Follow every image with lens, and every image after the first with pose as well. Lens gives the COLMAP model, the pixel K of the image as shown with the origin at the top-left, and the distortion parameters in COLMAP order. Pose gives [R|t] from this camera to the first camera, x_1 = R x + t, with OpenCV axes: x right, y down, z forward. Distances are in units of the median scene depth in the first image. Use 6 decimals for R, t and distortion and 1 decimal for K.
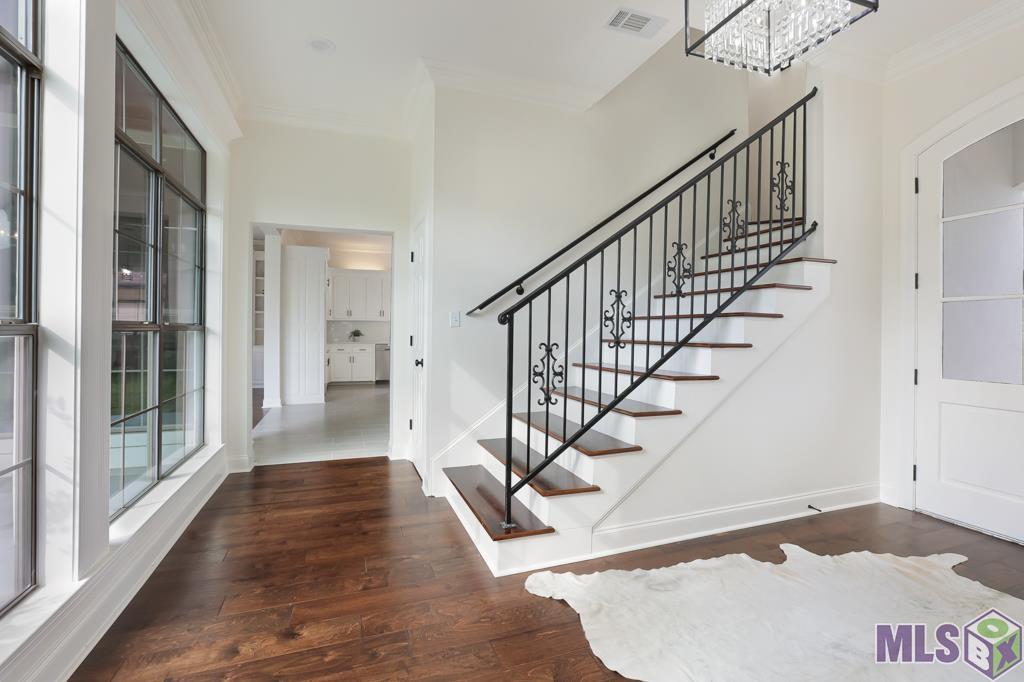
lens RADIAL K [[482.4, 0, 508.8], [0, 482.4, 343.7], [0, 0, 1]] dist [-0.059669, 0.018499]
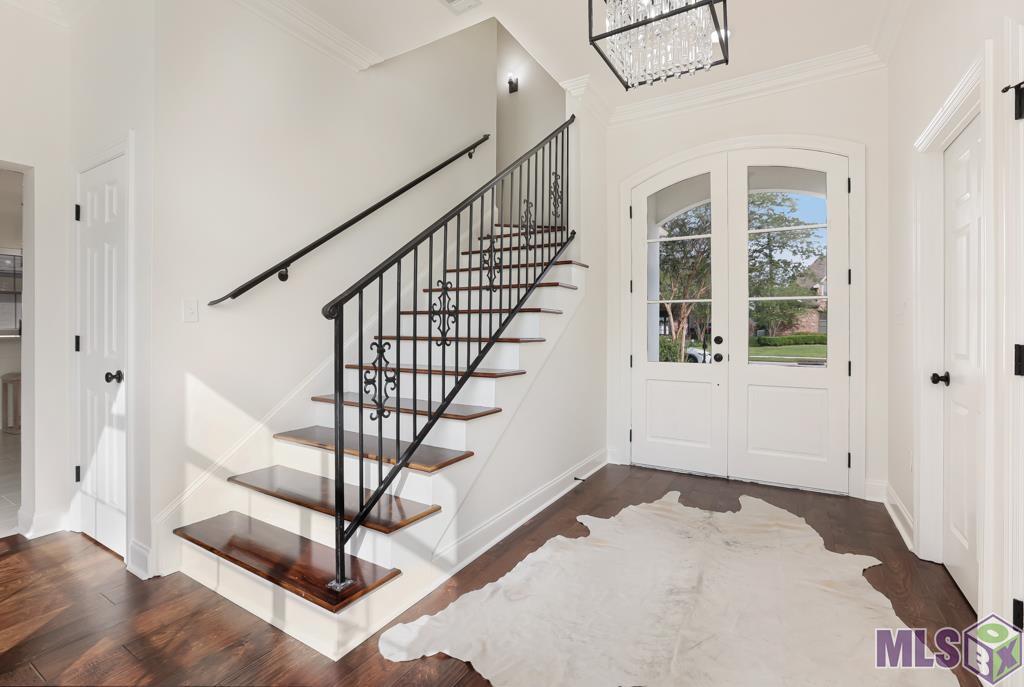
lens RADIAL K [[477.1, 0, 512.7], [0, 477.1, 336.5], [0, 0, 1]] dist [-0.060449, 0.020733]
pose [[0.758407, -0.019568, 0.651488, -0.252111], [0.023174, 0.999727, 0.003050, -0.007846], [-0.651370, 0.012785, 0.758653, 0.243616]]
